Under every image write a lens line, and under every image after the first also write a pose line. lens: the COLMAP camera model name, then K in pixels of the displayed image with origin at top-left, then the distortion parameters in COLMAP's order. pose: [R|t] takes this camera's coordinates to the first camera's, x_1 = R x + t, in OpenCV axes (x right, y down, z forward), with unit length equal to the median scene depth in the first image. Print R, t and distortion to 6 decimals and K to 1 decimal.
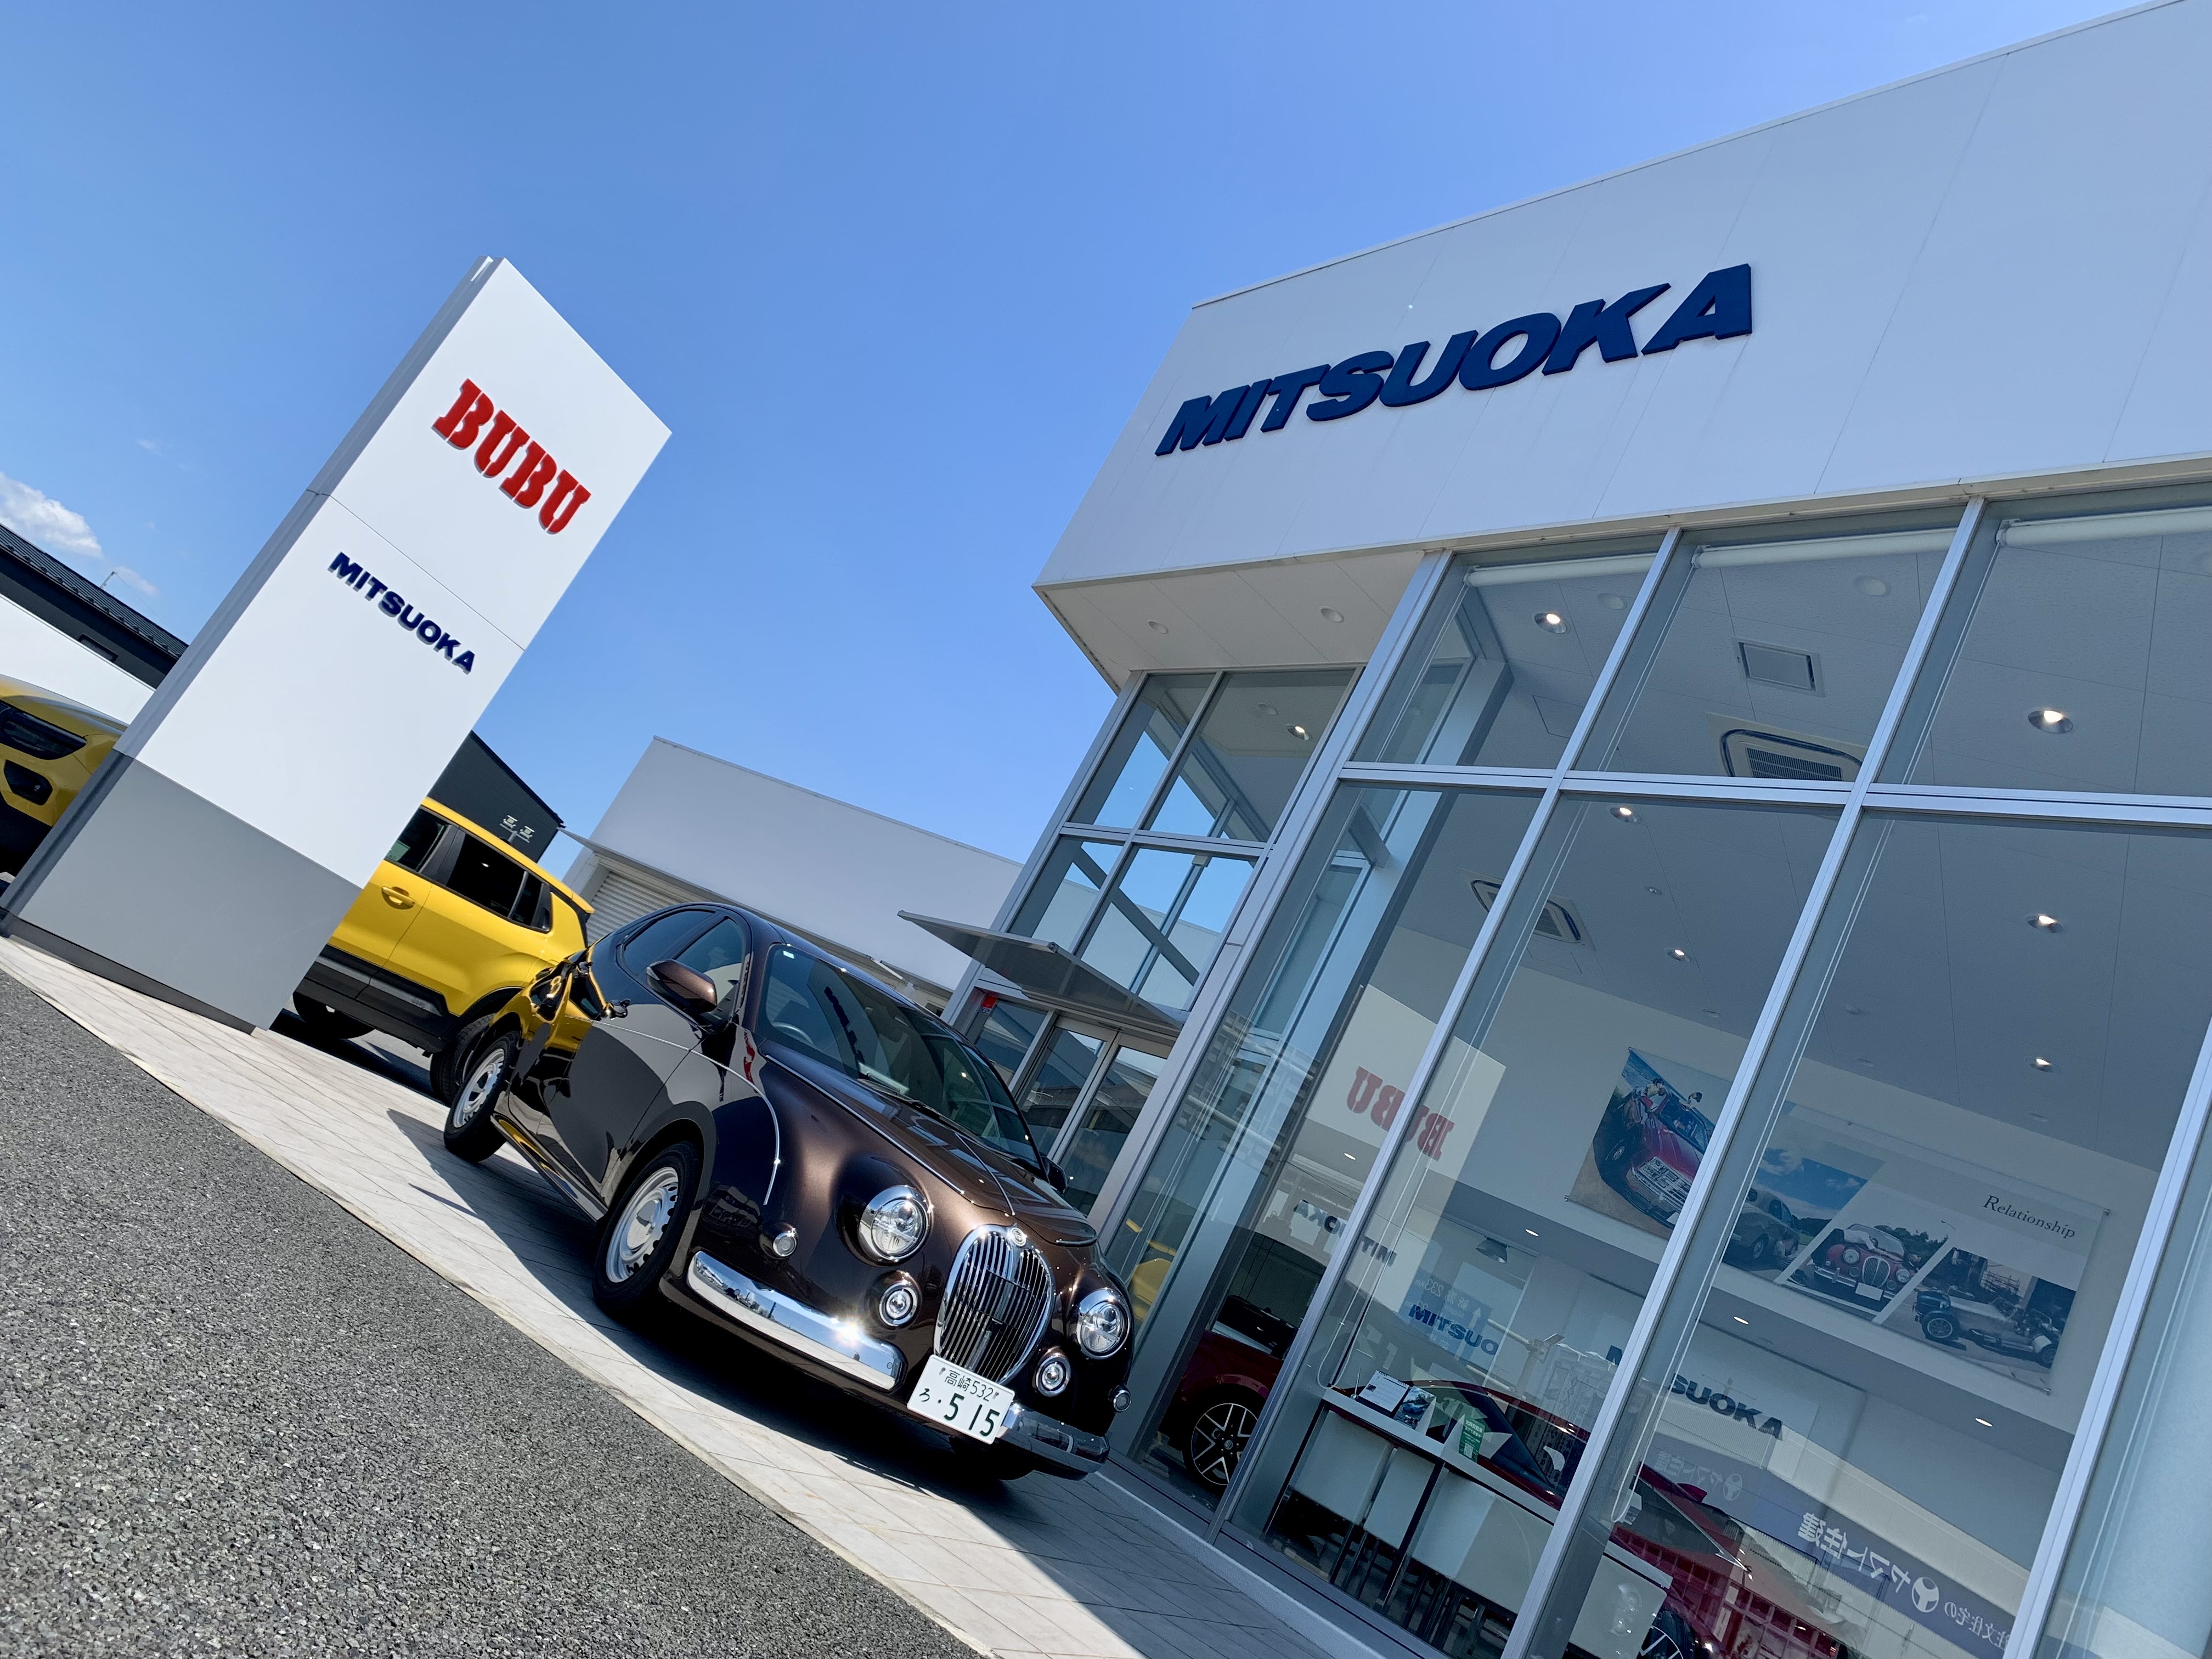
lens RADIAL K [[1685.9, 0, 1106.0], [0, 1685.9, 829.5], [0, 0, 1]] dist [0.003269, -0.000135]
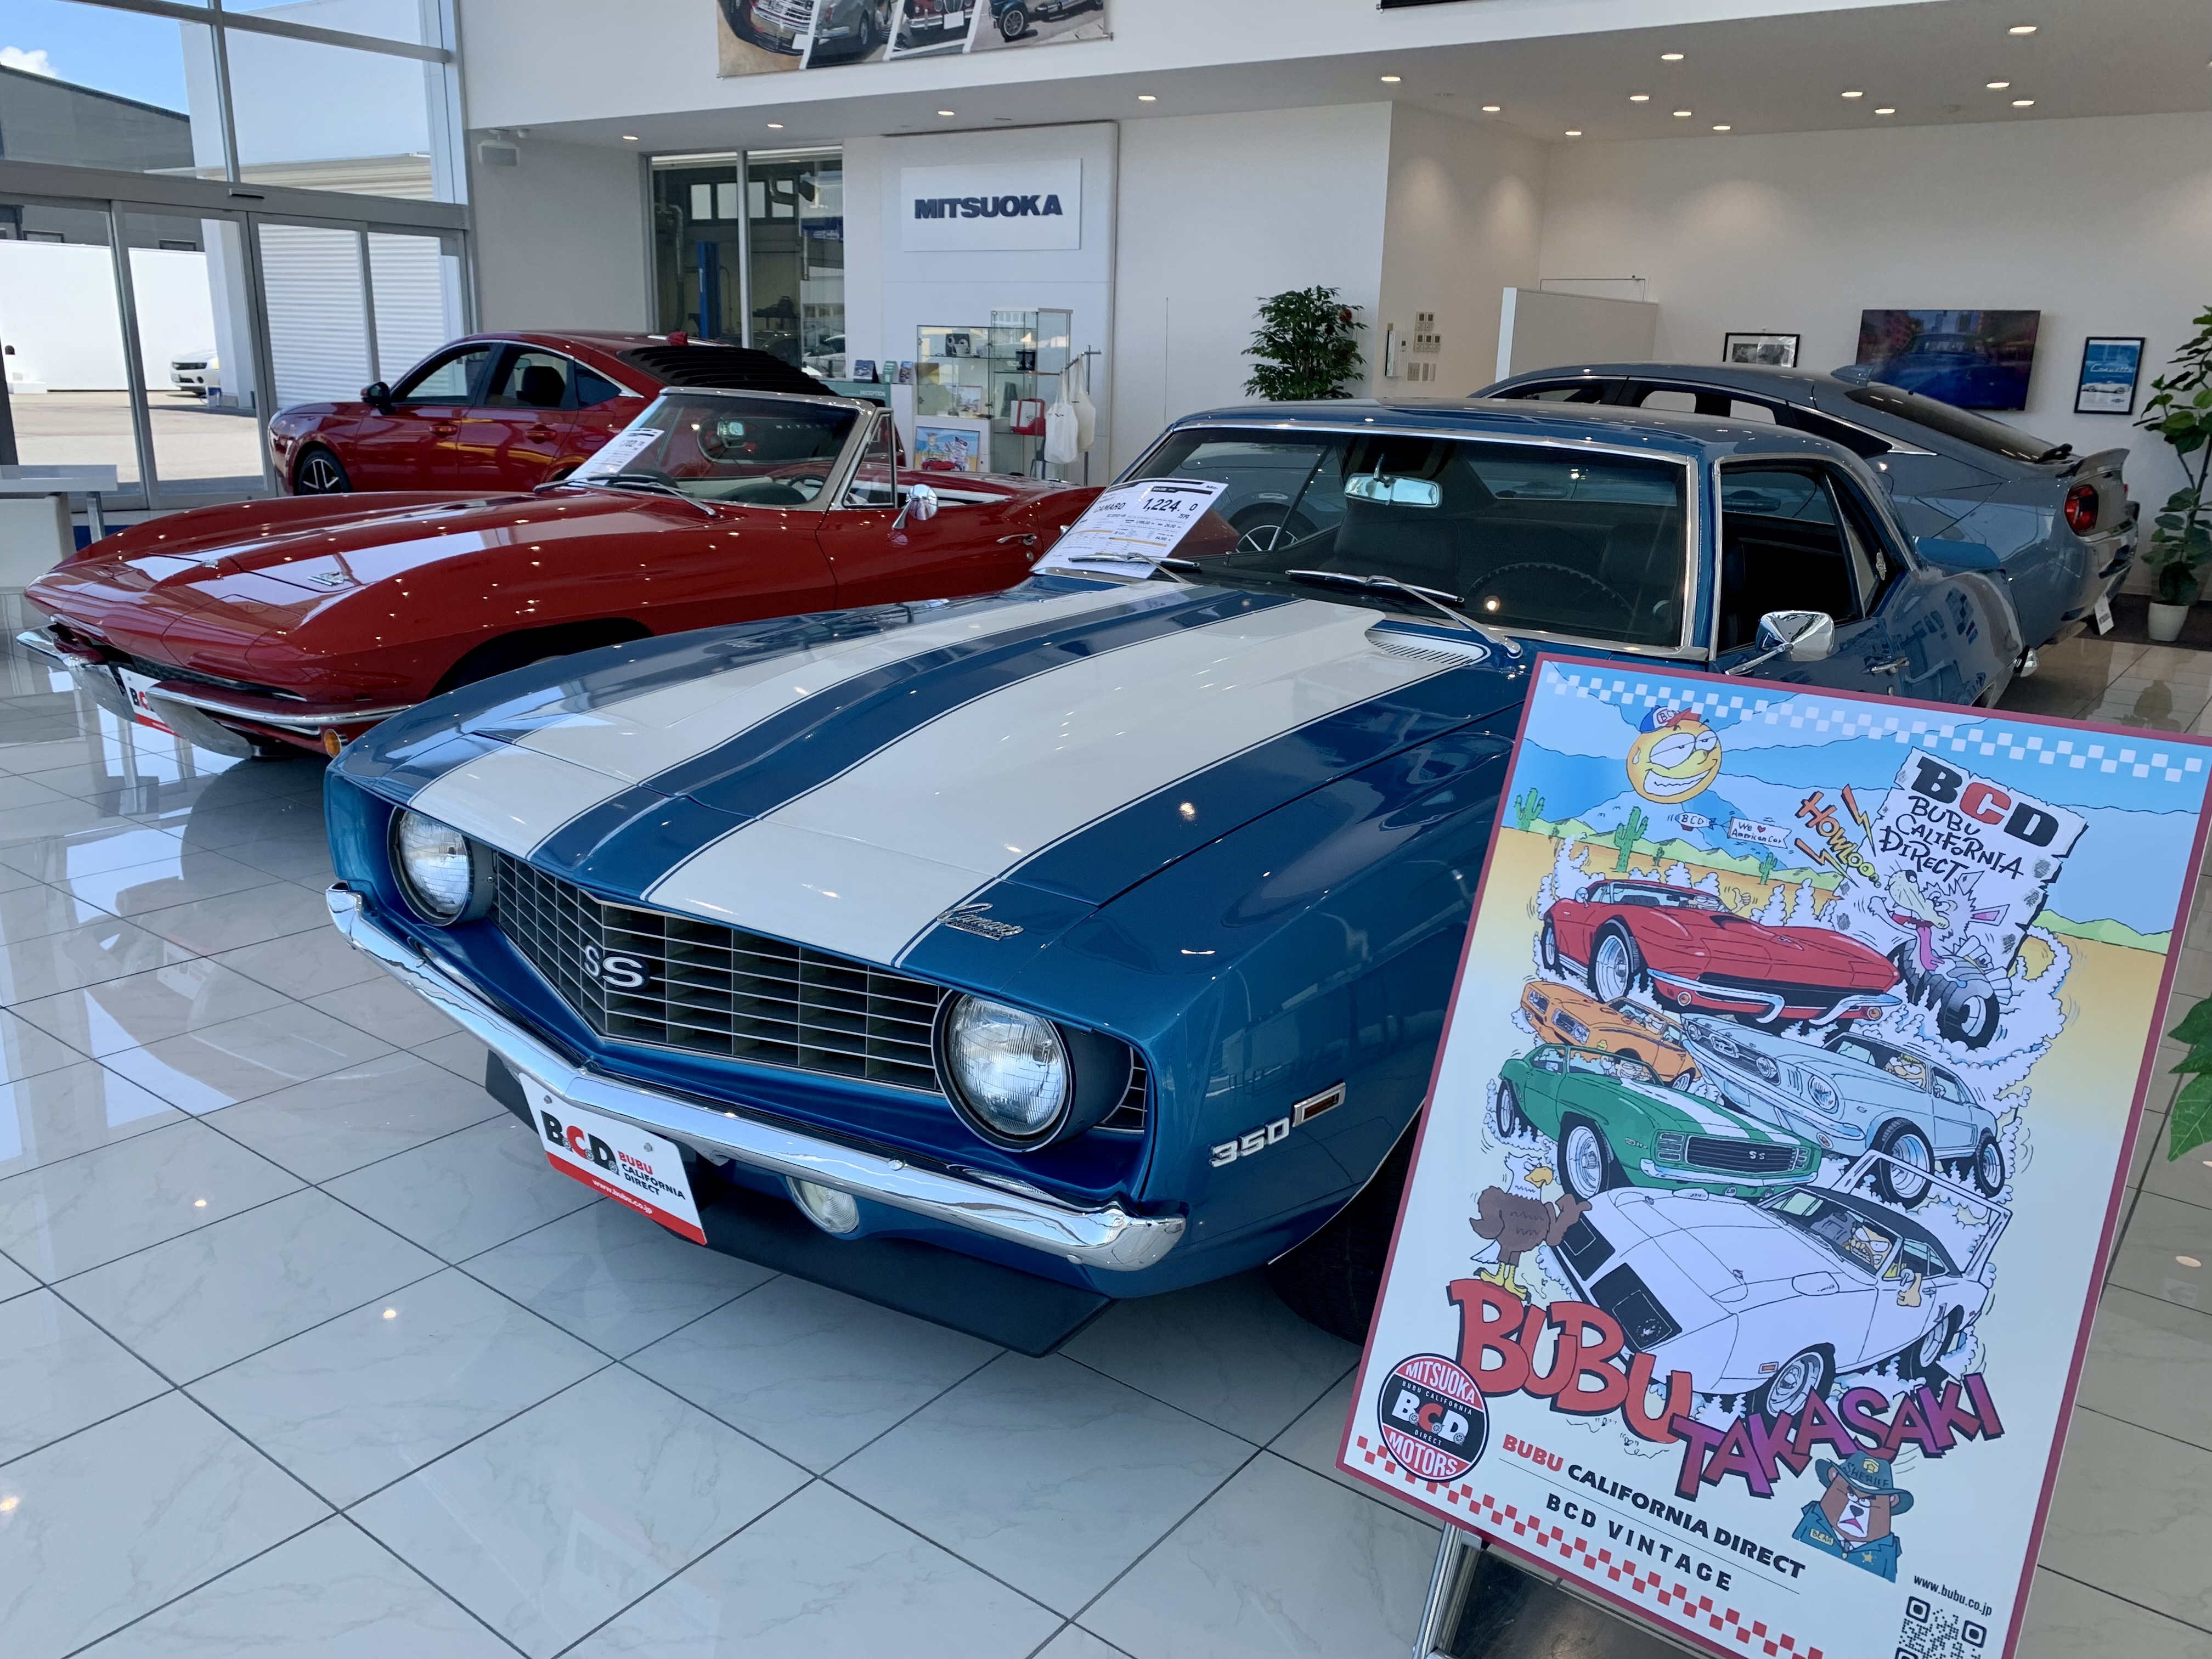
lens RADIAL K [[1685.9, 0, 1106.0], [0, 1685.9, 829.5], [0, 0, 1]] dist [0.003269, -0.000135]
pose [[0.888305, -0.390974, -0.240941, 0.623049], [0.459202, 0.764011, 0.453234, 0.255089], [0.006879, -0.513251, 0.858211, 0.024063]]
